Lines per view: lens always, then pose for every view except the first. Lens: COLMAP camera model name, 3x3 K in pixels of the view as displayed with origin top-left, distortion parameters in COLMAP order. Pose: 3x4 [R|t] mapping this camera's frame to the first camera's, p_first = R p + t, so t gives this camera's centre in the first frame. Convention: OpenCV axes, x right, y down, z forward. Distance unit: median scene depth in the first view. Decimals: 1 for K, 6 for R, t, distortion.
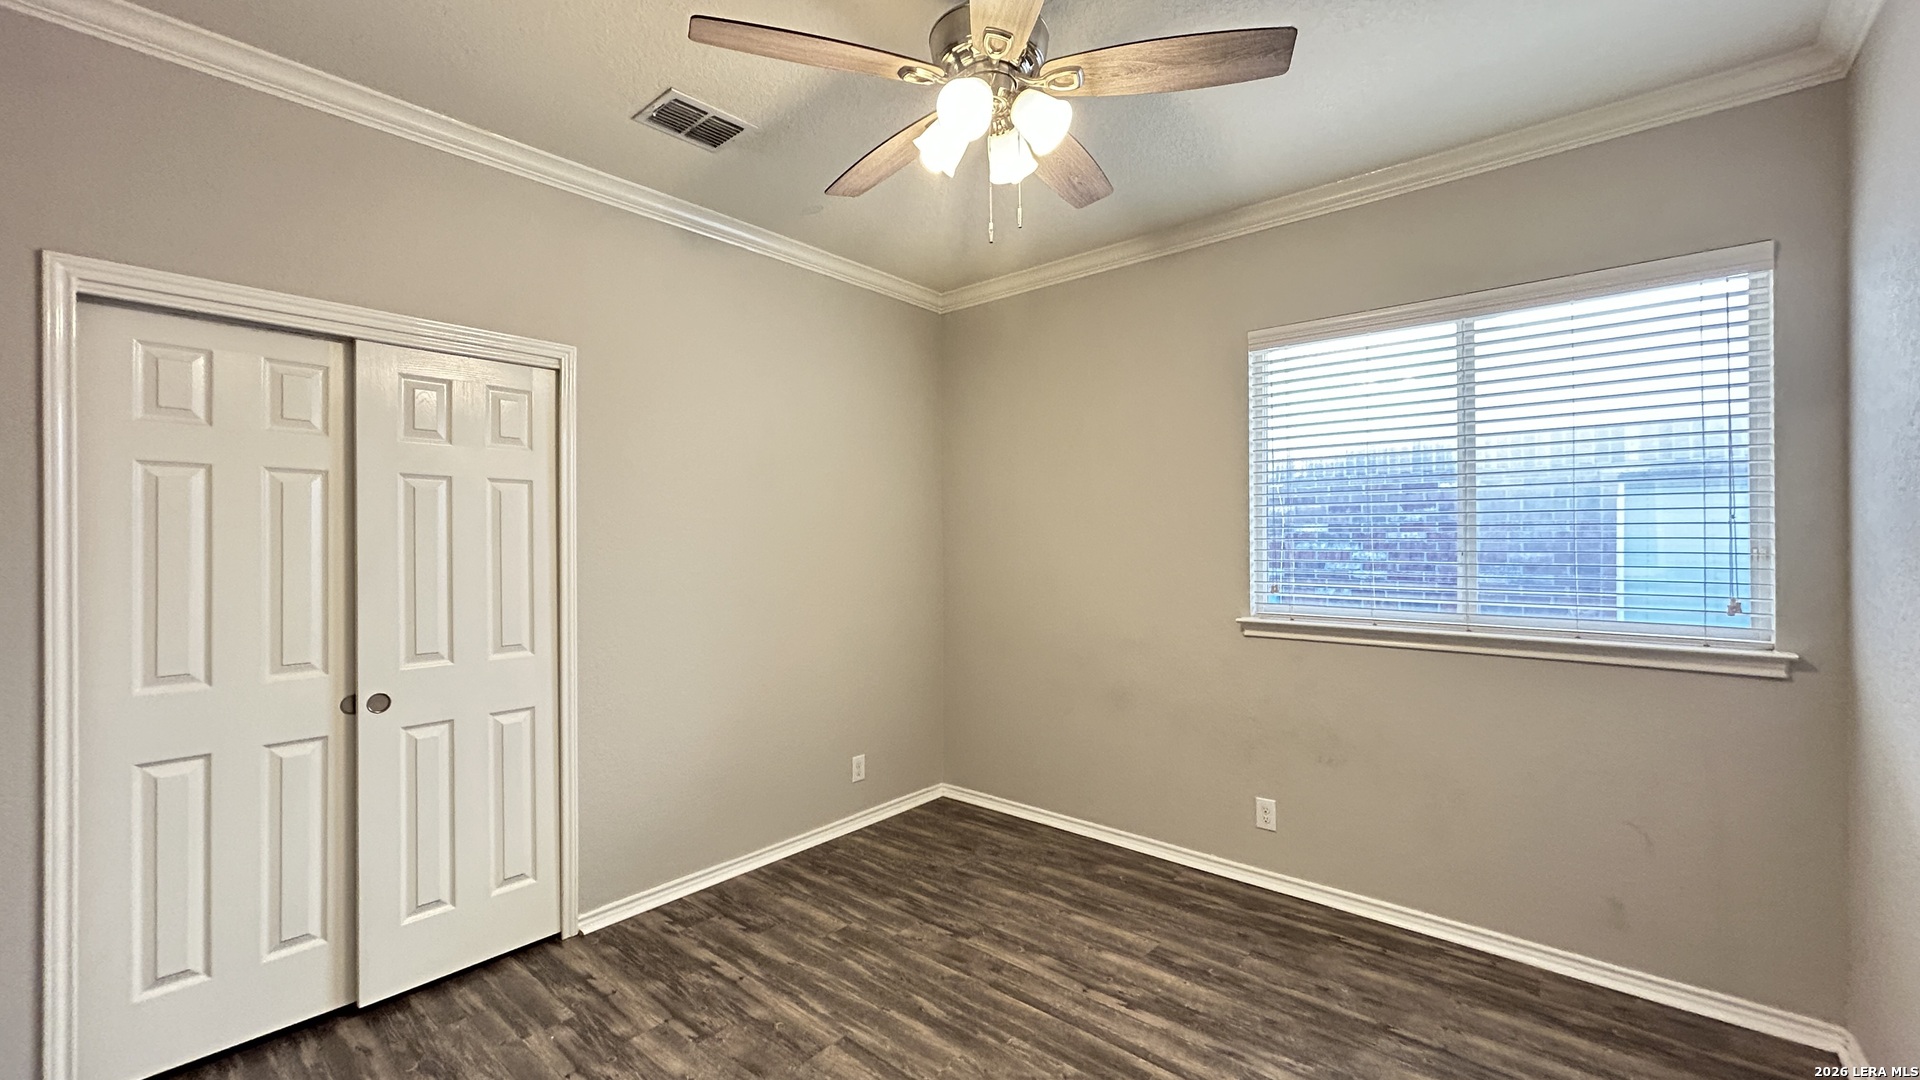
lens RADIAL K [[772.2, 0, 961.1], [0, 772.2, 542.0], [0, 0, 1]] dist [-0.002150, 0.002253]
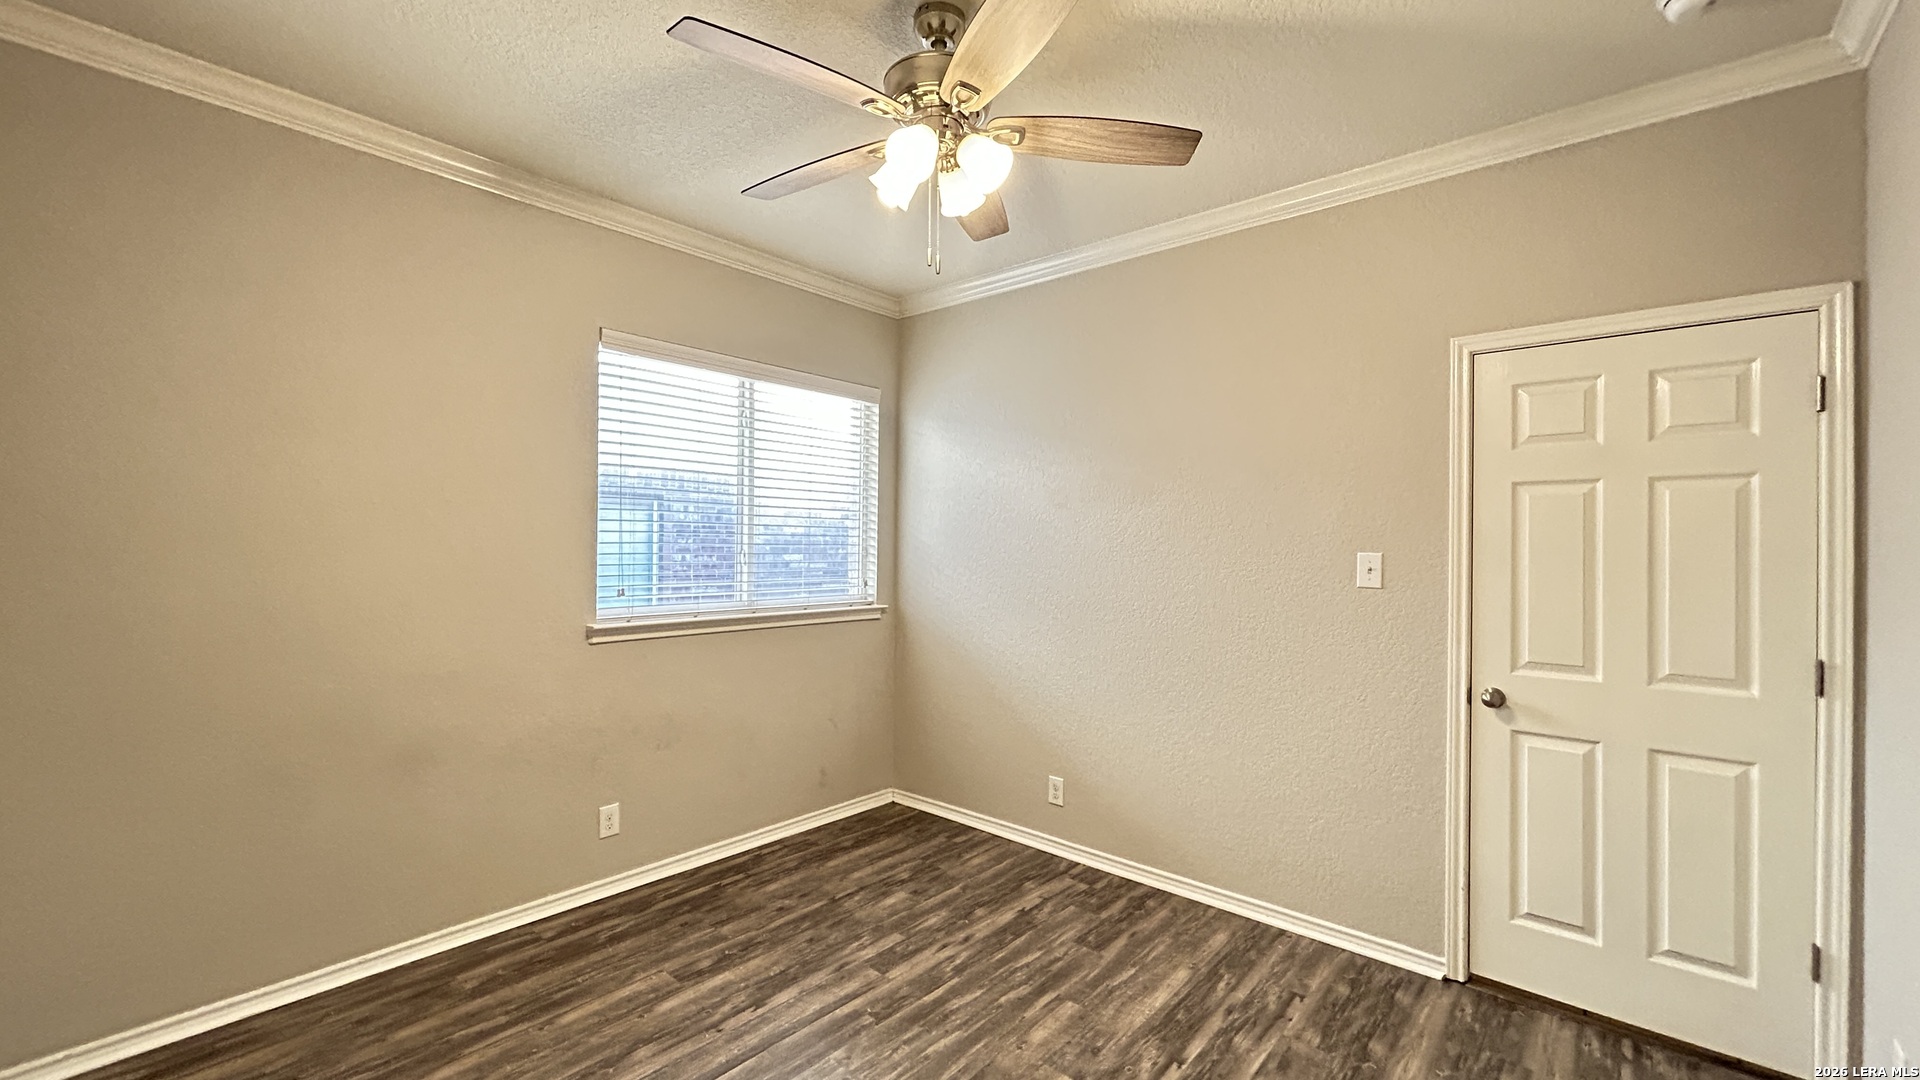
lens RADIAL K [[772.2, 0, 963.1], [0, 772.2, 541.1], [0, 0, 1]] dist [-0.002150, 0.002253]
pose [[0.013669, 0.005058, 0.999894, -0.670207], [-0.006981, 0.999963, -0.004962, -0.004846], [-0.999882, -0.006913, 0.013704, 0.608966]]
